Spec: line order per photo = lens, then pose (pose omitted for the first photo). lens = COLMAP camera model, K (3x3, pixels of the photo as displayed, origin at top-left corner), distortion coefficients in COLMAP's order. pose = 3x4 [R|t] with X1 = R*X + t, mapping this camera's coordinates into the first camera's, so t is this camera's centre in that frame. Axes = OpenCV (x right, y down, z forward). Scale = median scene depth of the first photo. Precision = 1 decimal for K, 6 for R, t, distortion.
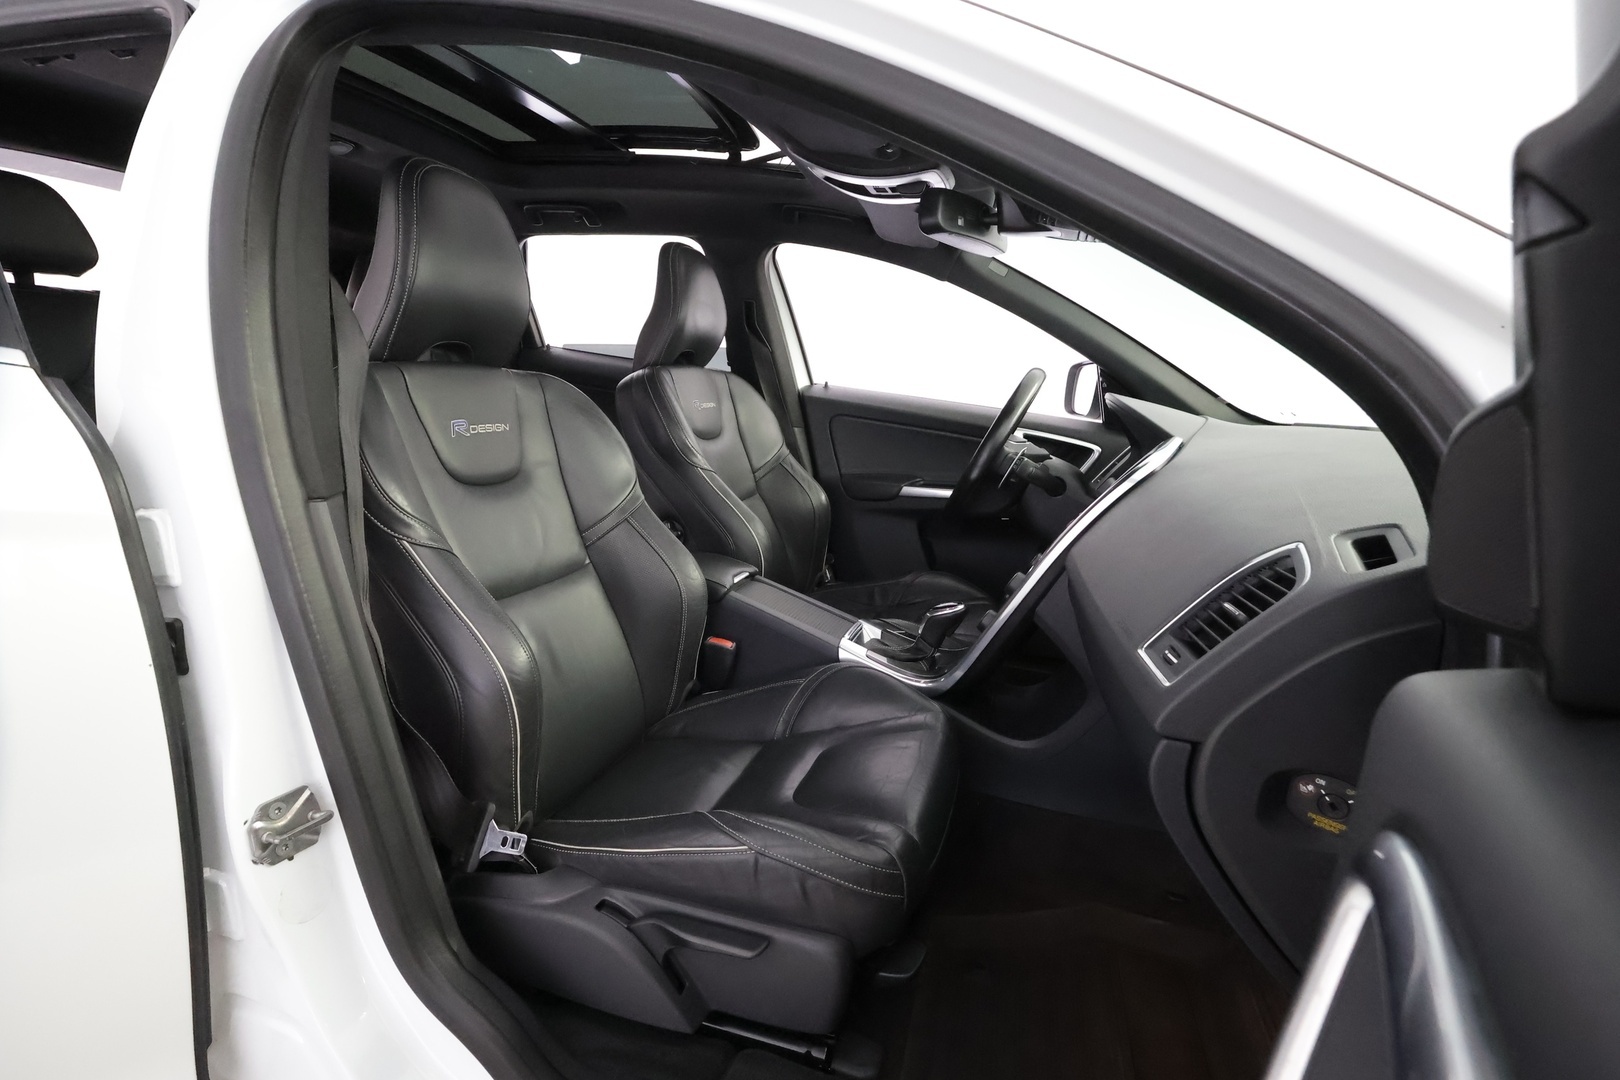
lens RADIAL K [[748.3, 0, 810.0], [0, 748.3, 540.0], [0, 0, 1]] dist [-0.001627, 0.000405]
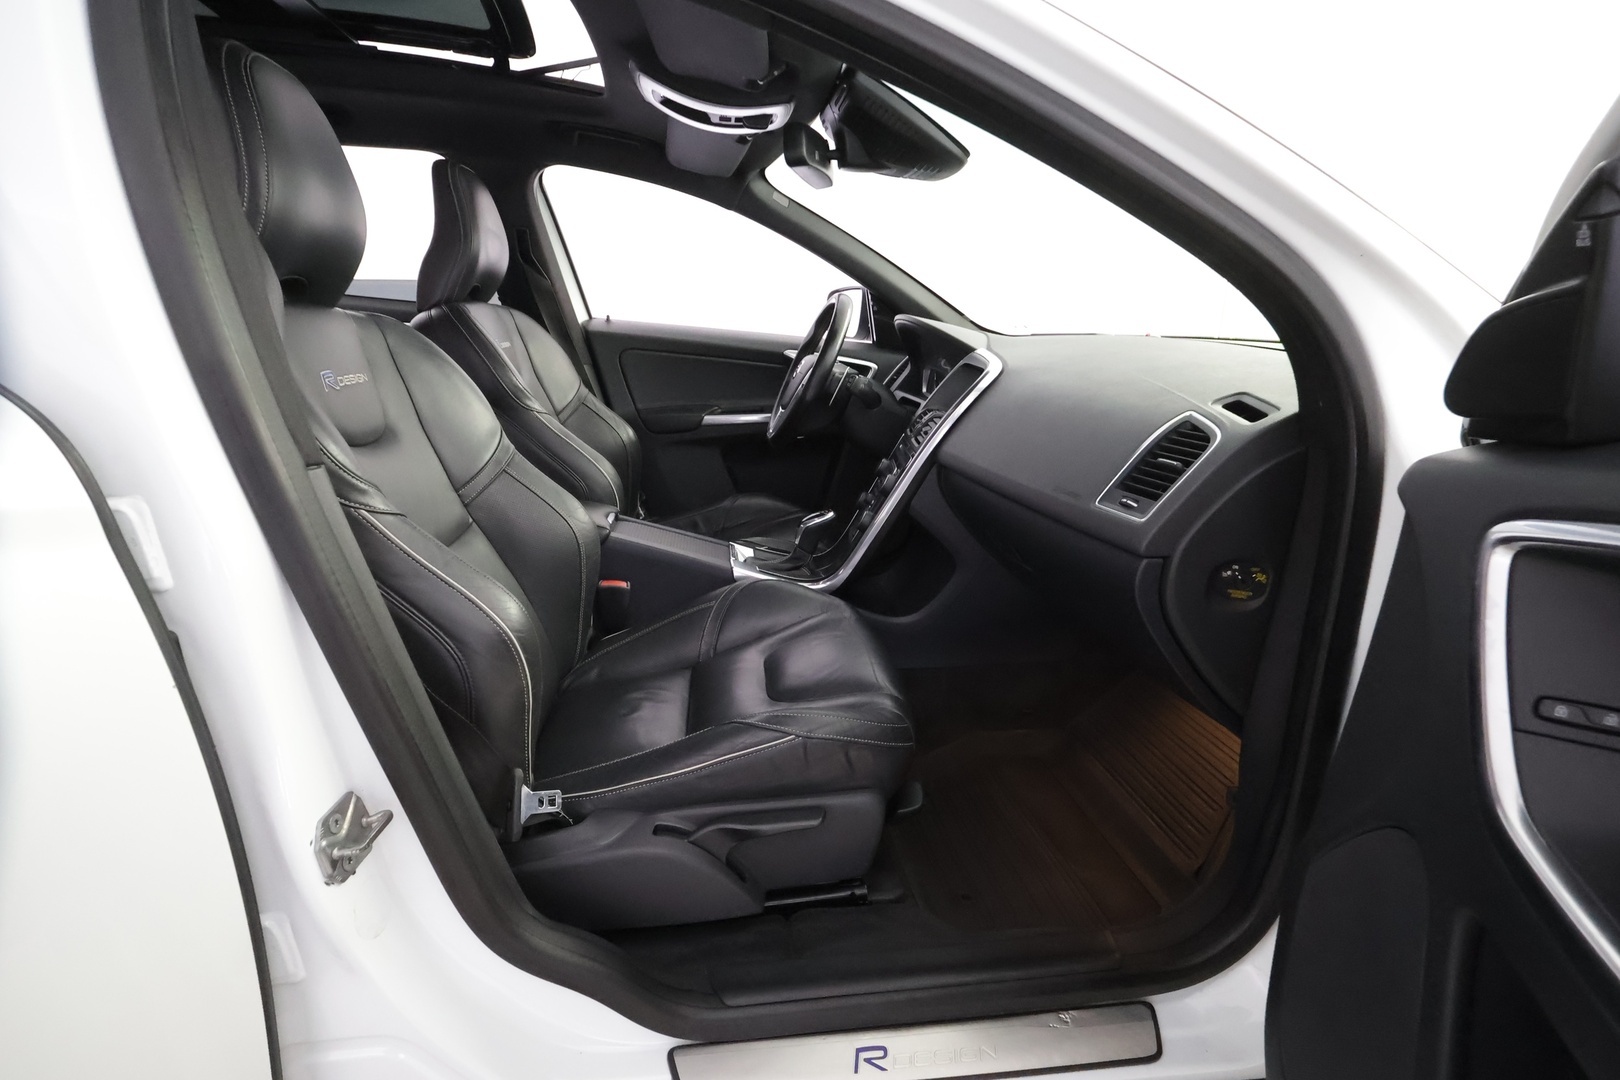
lens RADIAL K [[747.2, 0, 811.0], [0, 747.2, 534.7], [0, 0, 1]] dist [0.003014, 0.000346]
pose [[0.907264, -0.151220, 0.392434, -0.275433], [0.119764, 0.987383, 0.103596, 0.001292], [-0.403148, -0.046989, 0.913928, -0.008475]]
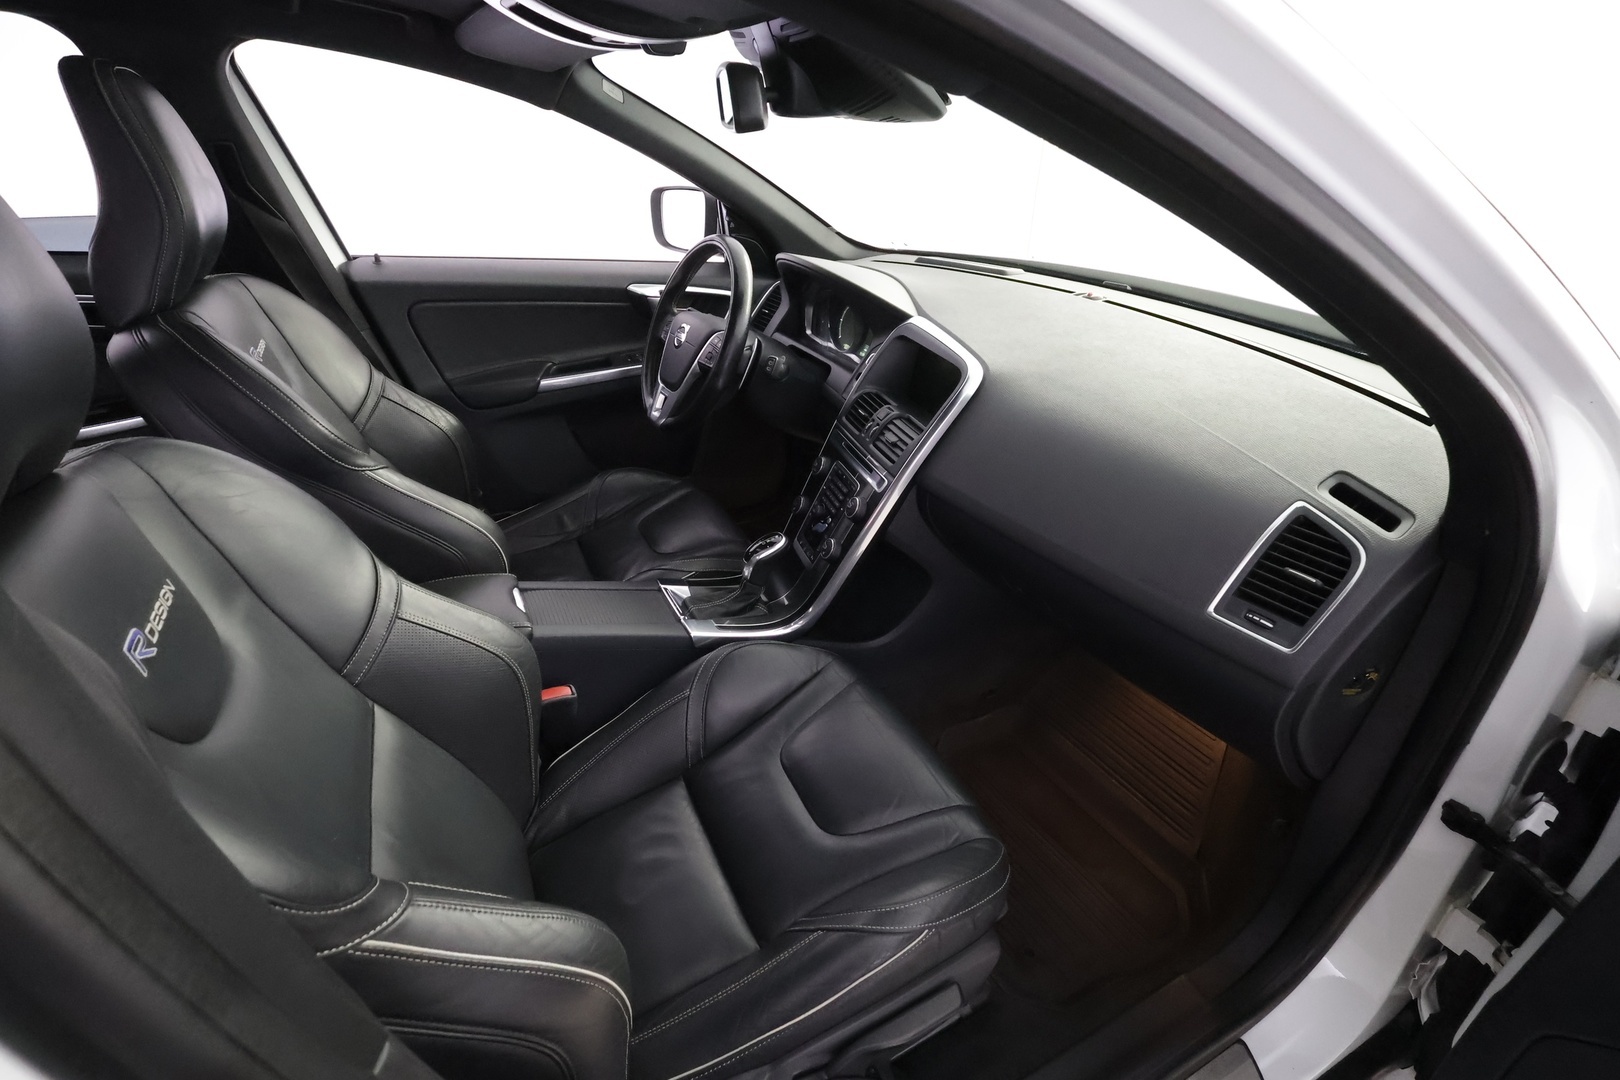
lens RADIAL K [[748.3, 0, 810.0], [0, 748.3, 540.0], [0, 0, 1]] dist [-0.001627, 0.000405]
pose [[0.709996, -0.380338, 0.592662, -0.348279], [0.173942, 0.910244, 0.375765, -0.268600], [-0.682385, -0.163703, 0.712427, 0.304561]]
